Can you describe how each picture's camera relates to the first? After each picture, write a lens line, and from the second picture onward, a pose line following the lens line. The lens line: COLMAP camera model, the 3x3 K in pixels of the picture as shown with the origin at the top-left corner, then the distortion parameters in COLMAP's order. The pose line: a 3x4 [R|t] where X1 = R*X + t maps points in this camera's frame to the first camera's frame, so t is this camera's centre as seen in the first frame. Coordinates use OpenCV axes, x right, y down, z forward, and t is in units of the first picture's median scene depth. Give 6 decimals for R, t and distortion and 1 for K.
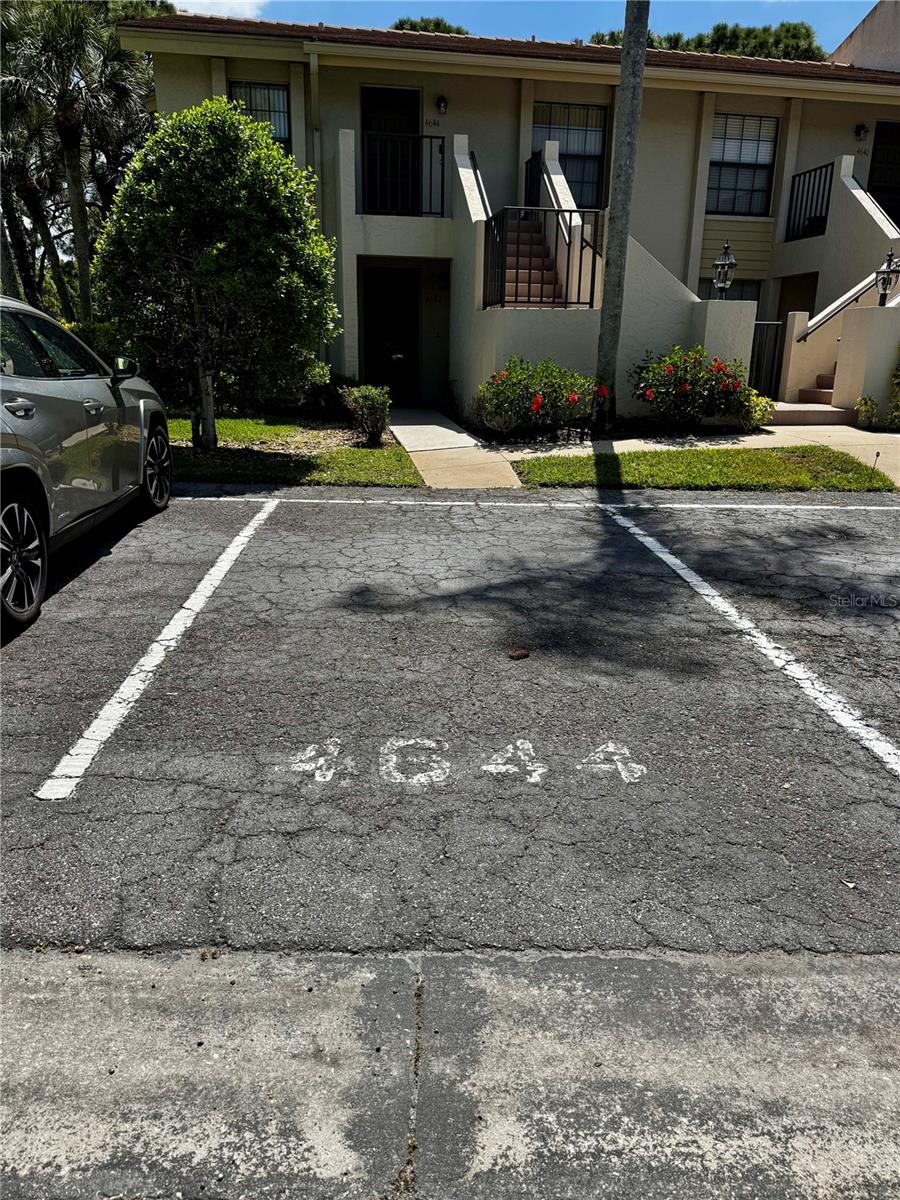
lens RADIAL K [[836.5, 0, 445.9], [0, 836.5, 607.0], [0, 0, 1]] dist [0.057723, -0.068024]
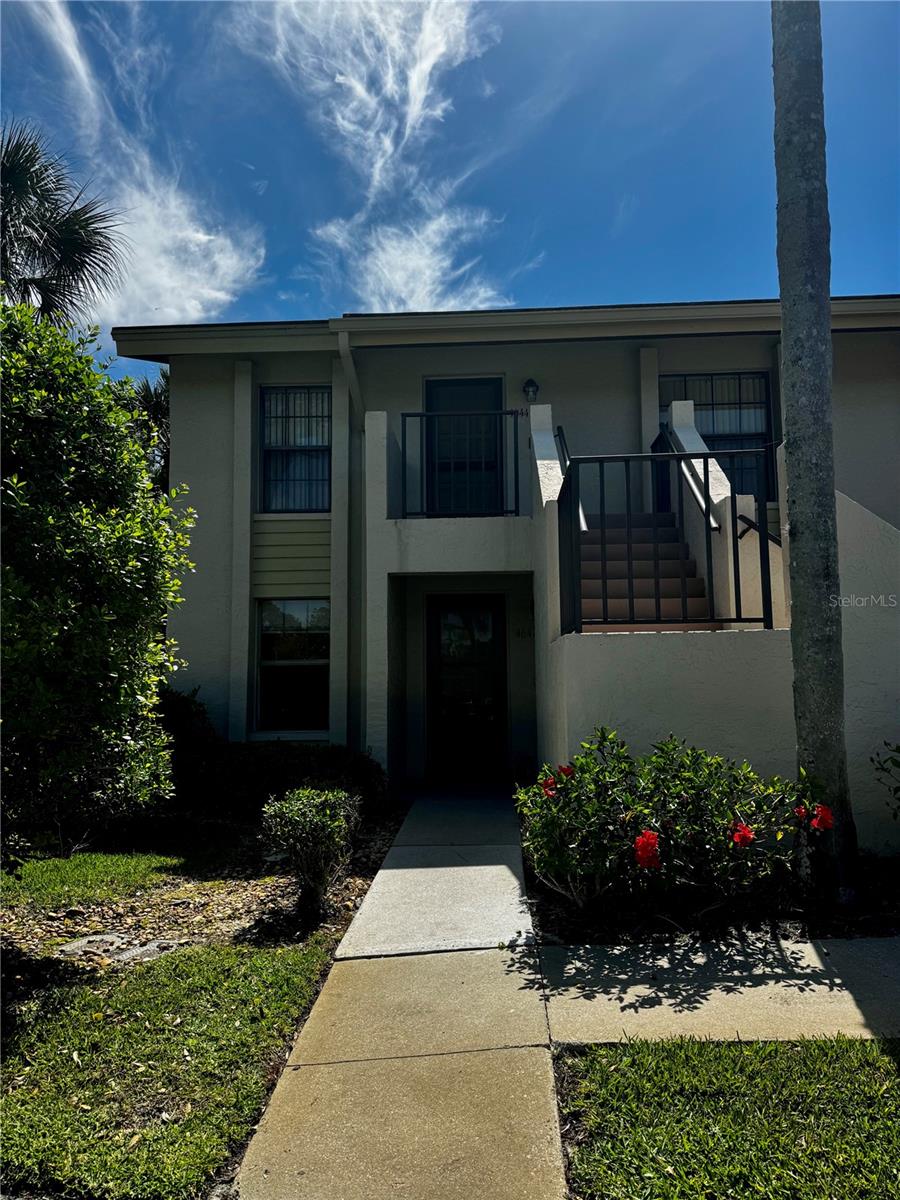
lens RADIAL K [[836.5, 0, 444.4], [0, 836.5, 595.4], [0, 0, 1]] dist [0.057723, -0.068024]
pose [[0.975122, -0.043409, -0.217375, 0.086097], [-0.048214, 0.915625, -0.399131, -0.151979], [0.216360, 0.399682, 0.890754, 0.464126]]
